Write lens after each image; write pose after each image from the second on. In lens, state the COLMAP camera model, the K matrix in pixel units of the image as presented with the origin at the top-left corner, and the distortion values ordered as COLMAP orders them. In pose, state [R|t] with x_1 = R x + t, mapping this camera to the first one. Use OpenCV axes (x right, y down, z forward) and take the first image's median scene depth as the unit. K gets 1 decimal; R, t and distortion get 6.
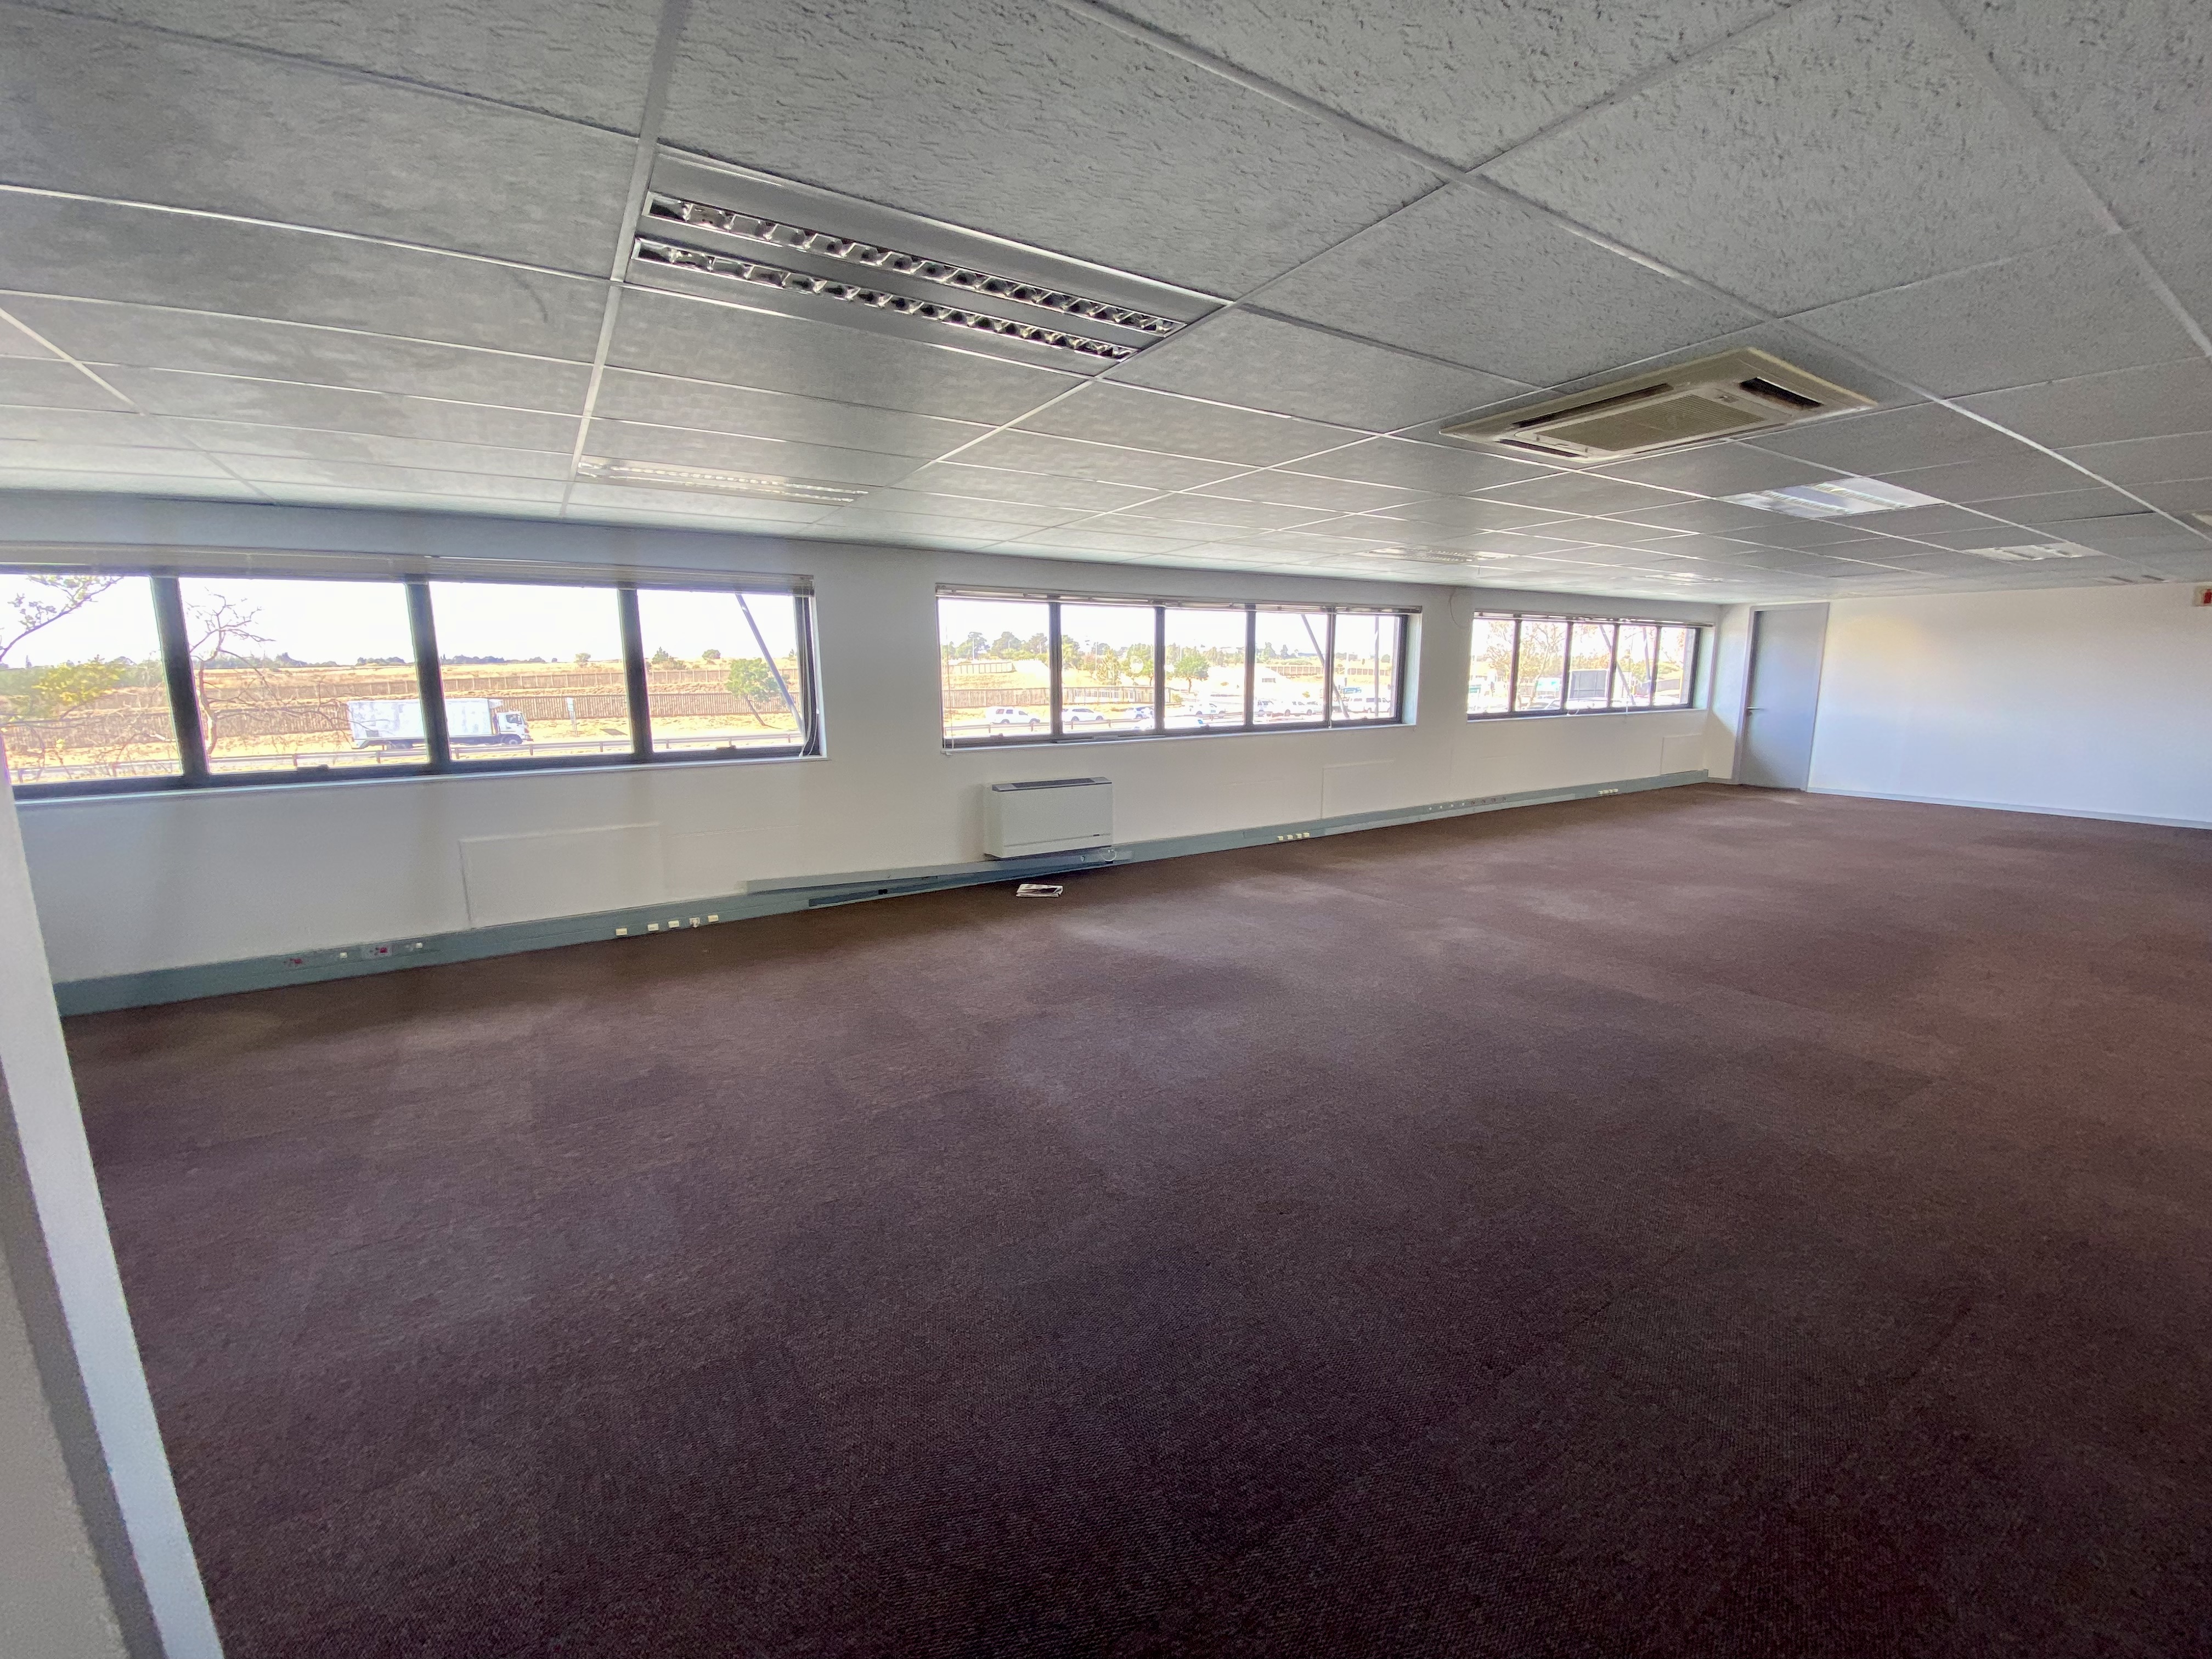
lens RADIAL K [[889.6, 0, 1106.0], [0, 889.6, 829.5], [0, 0, 1]] dist [-0.001313, -0.013673]
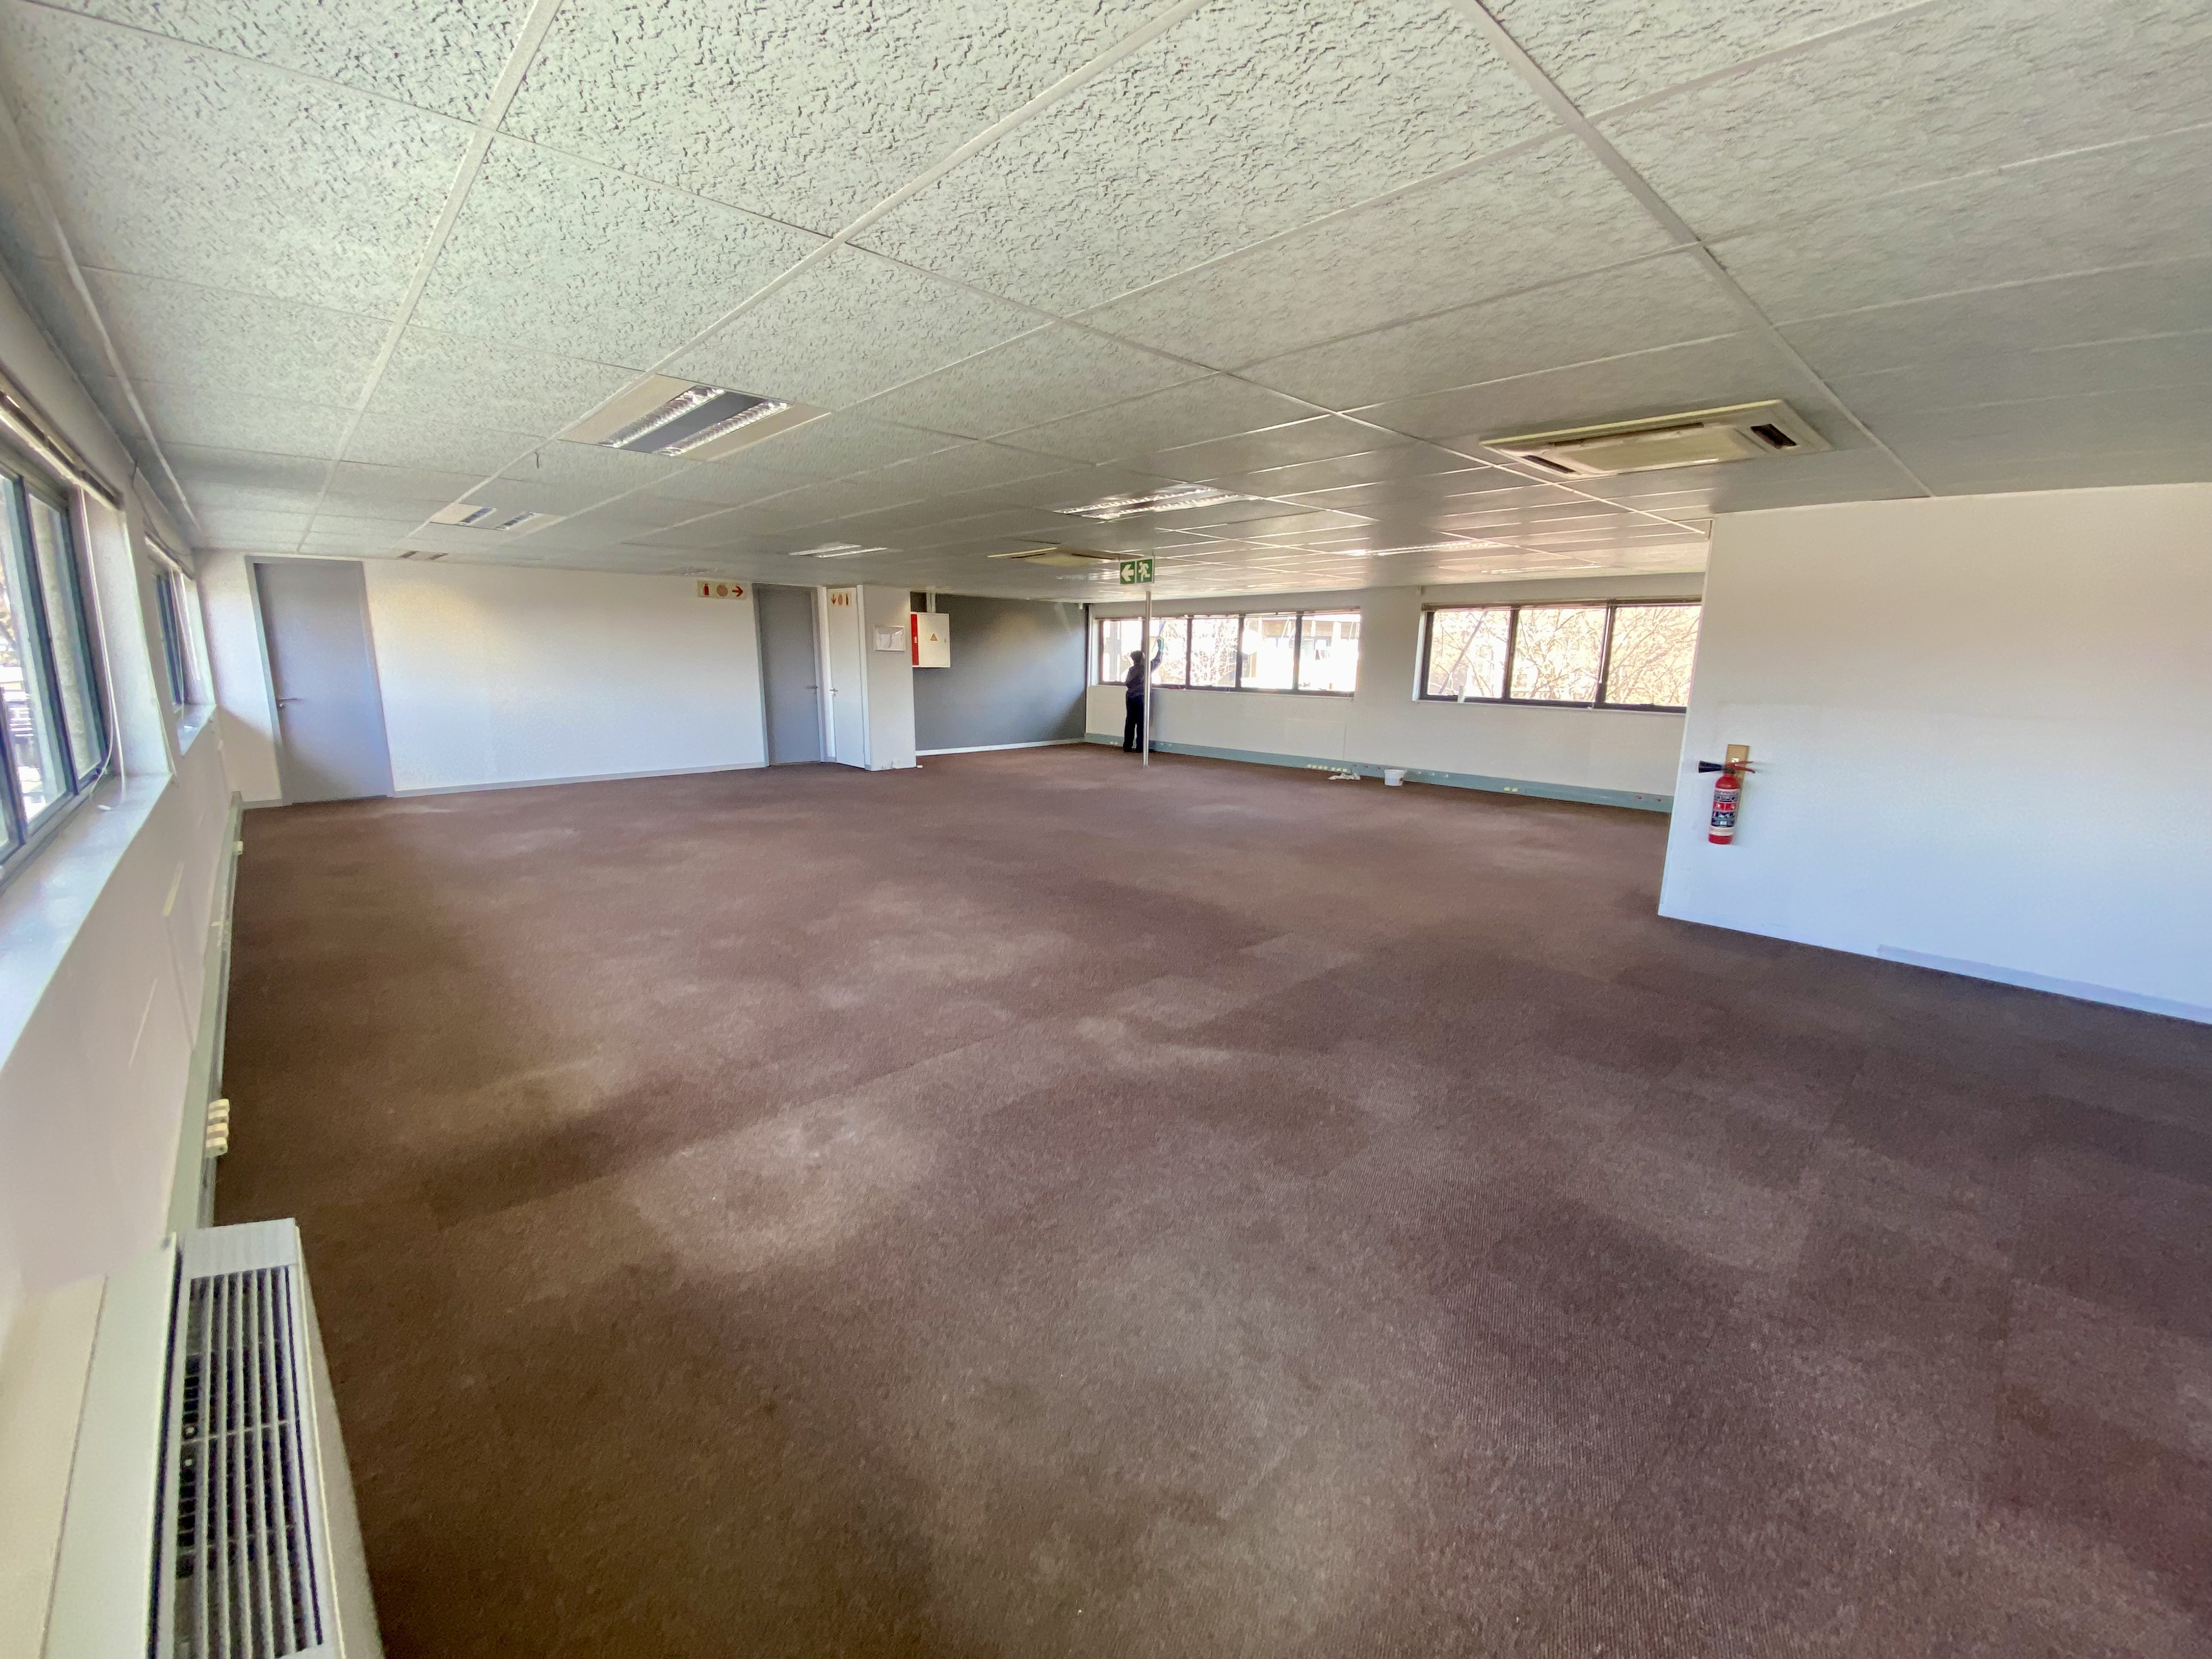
lens RADIAL K [[889.6, 0, 1106.0], [0, 889.6, 829.5], [0, 0, 1]] dist [-0.001313, -0.013673]
pose [[-0.180426, -0.187192, 0.965611, -0.229266], [0.159750, 0.963111, 0.216557, -0.174197], [-0.970529, 0.193329, -0.143867, 0.997938]]
